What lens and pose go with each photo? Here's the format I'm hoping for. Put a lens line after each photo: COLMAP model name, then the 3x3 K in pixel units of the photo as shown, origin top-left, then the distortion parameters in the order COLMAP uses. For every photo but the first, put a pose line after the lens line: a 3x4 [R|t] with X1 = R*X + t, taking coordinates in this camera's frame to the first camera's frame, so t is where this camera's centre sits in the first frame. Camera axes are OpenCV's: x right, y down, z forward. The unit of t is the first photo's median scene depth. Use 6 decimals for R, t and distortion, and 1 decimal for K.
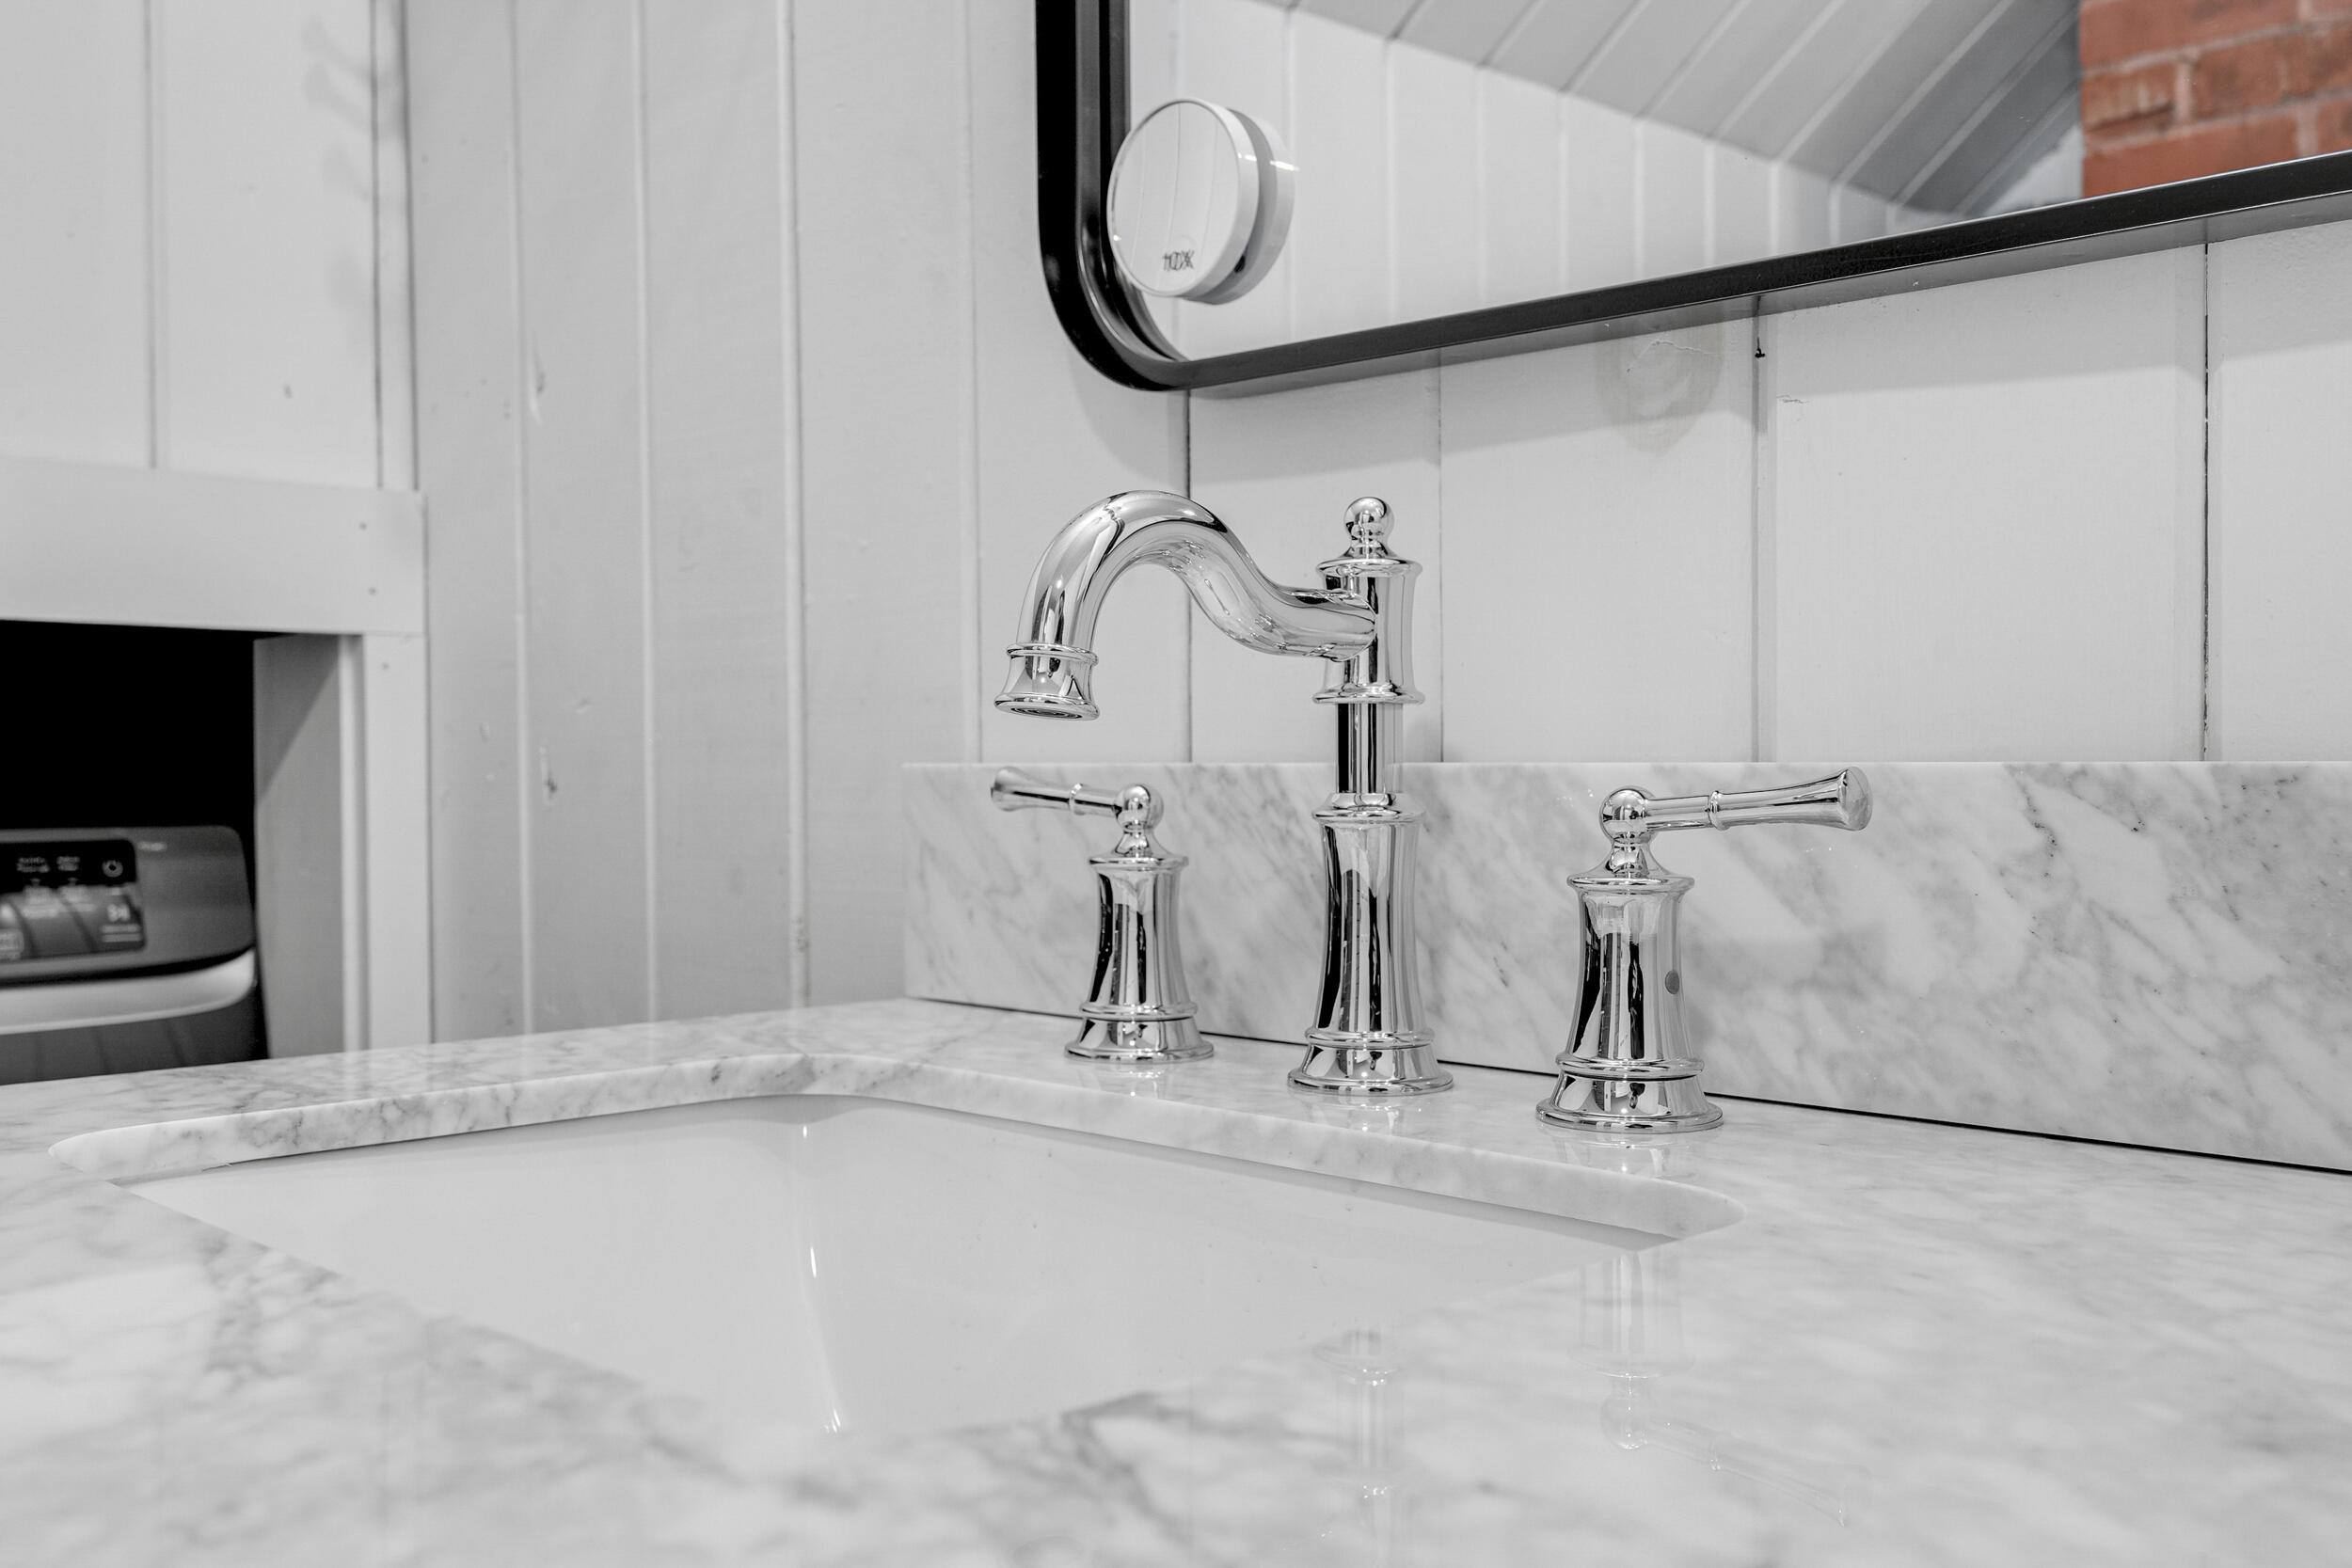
lens RADIAL K [[1653.4, 0, 1169.2], [0, 1653.4, 792.6], [0, 0, 1]] dist [0.003996, 0.004968]
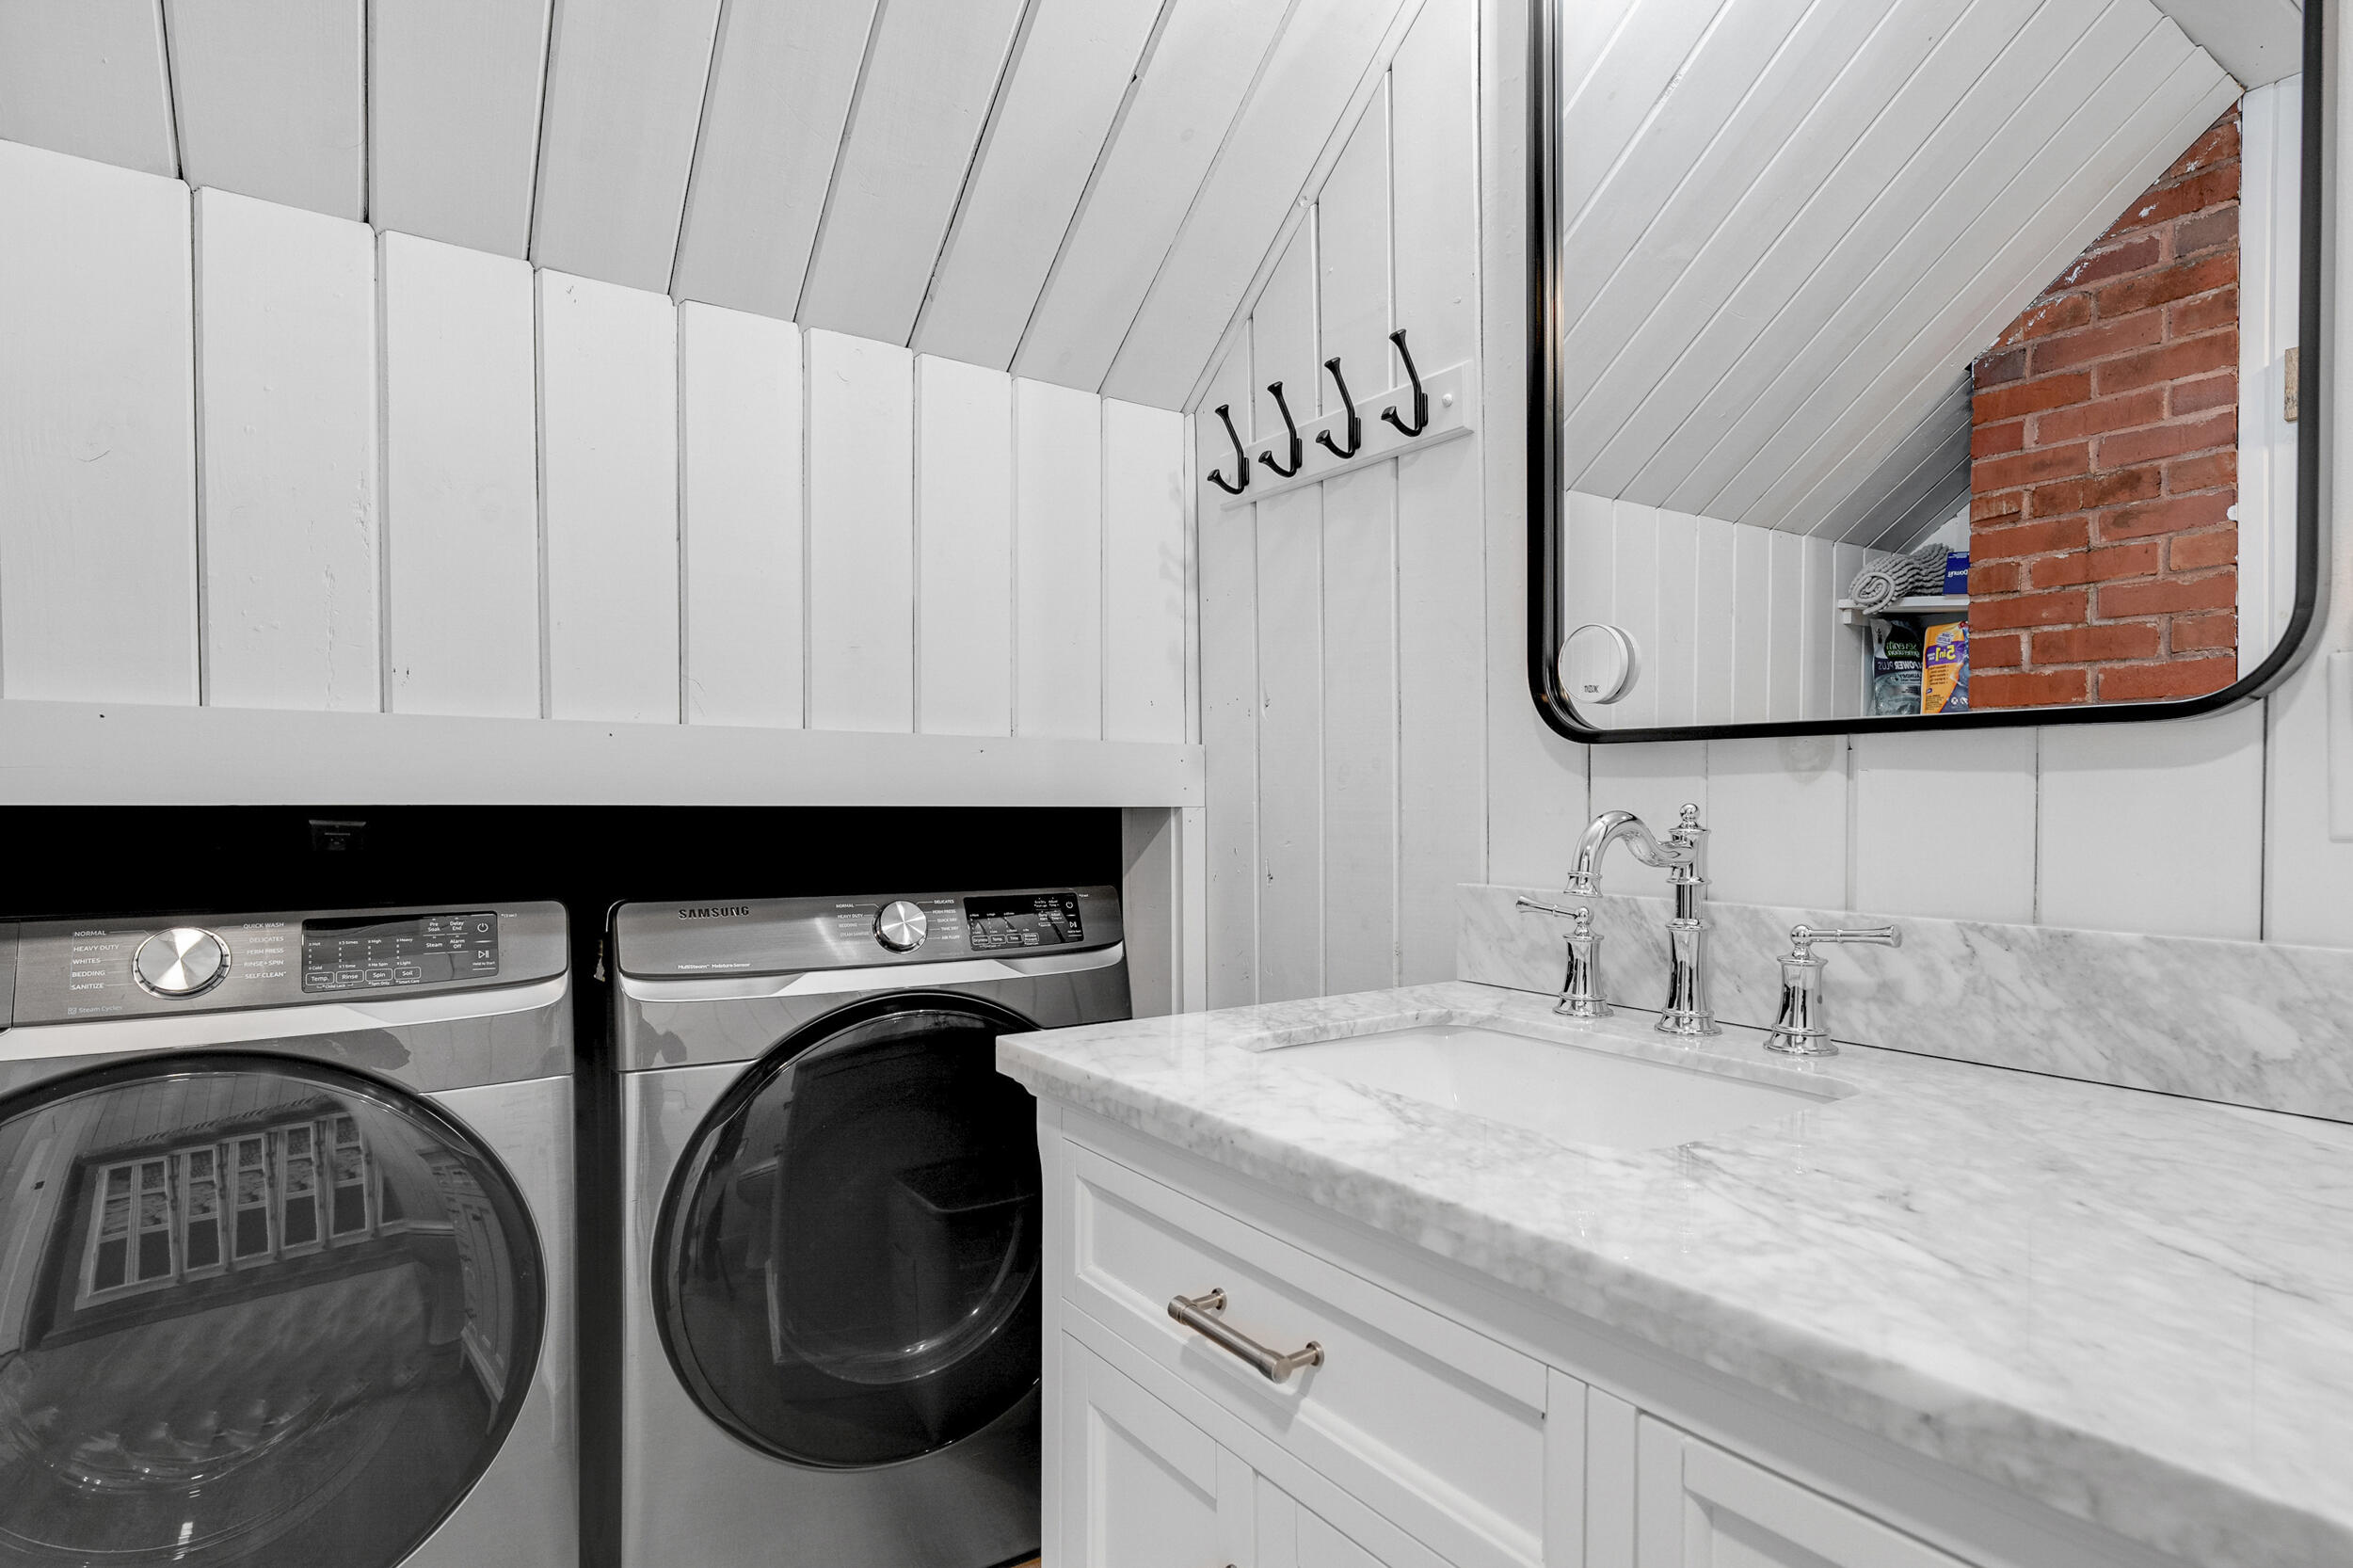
lens RADIAL K [[1100.0, 0, 1176.6], [0, 1100.0, 769.8], [0, 0, 1]] dist [-0.003777, 0.001179]
pose [[0.994614, 0.007215, -0.103400, -0.506525], [-0.006255, 0.999934, 0.009603, -0.246540], [0.103462, -0.008905, 0.994594, -0.800224]]
